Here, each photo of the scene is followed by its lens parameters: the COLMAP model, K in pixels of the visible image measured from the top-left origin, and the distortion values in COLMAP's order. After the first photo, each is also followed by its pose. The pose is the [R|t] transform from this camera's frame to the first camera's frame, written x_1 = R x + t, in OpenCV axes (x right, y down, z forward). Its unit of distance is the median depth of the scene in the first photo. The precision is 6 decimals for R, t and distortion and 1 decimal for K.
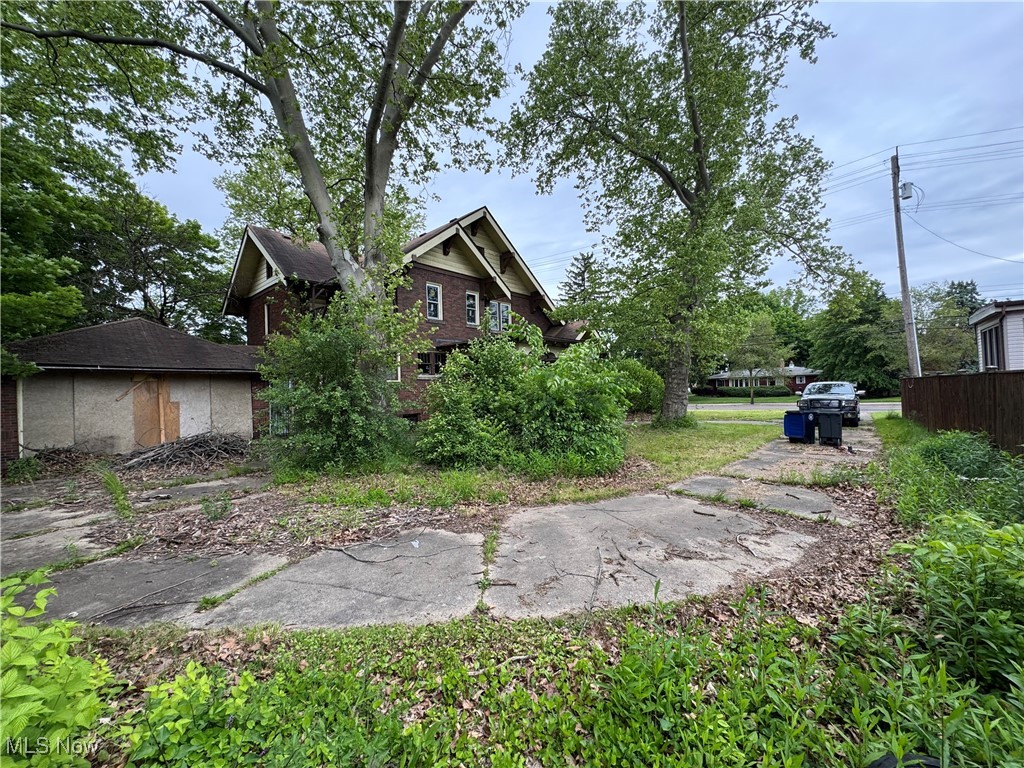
lens RADIAL K [[411.0, 0, 512.7], [0, 411.0, 385.3], [0, 0, 1]] dist [-0.001423, -0.000094]
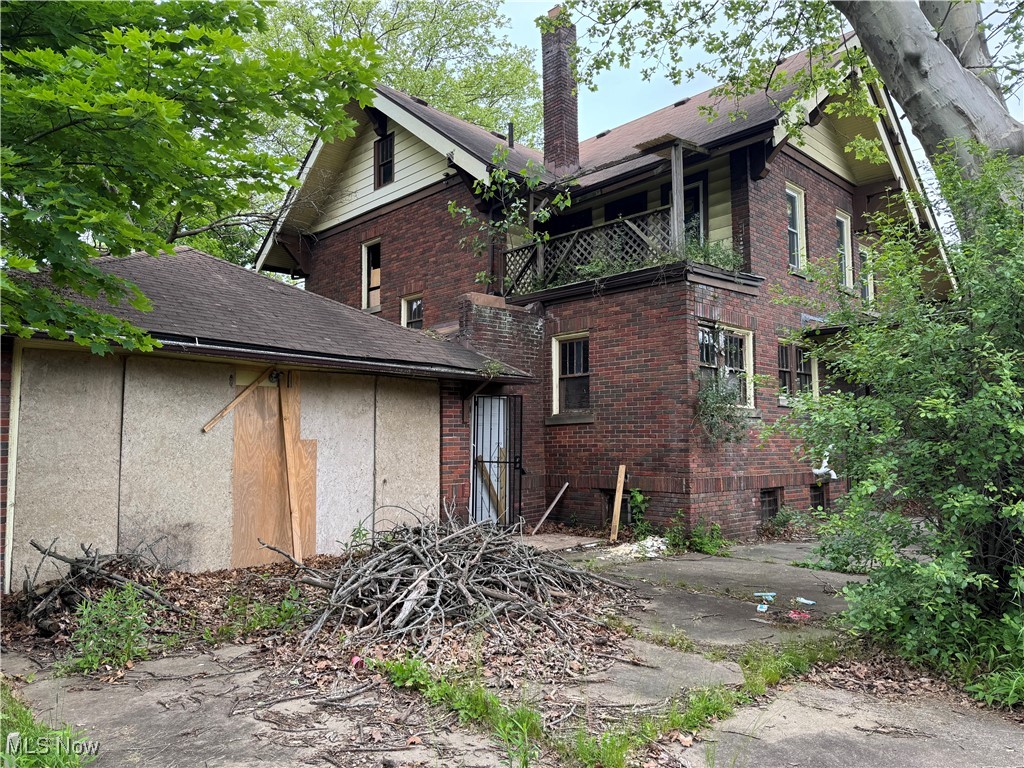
lens RADIAL K [[716.9, 0, 511.8], [0, 716.9, 385.4], [0, 0, 1]] dist [0.008555, 0.001284]
pose [[0.994411, 0.026307, -0.102244, -0.558044], [-0.032417, 0.997757, -0.058570, 0.021844], [0.100474, 0.061557, 0.993034, 0.319828]]
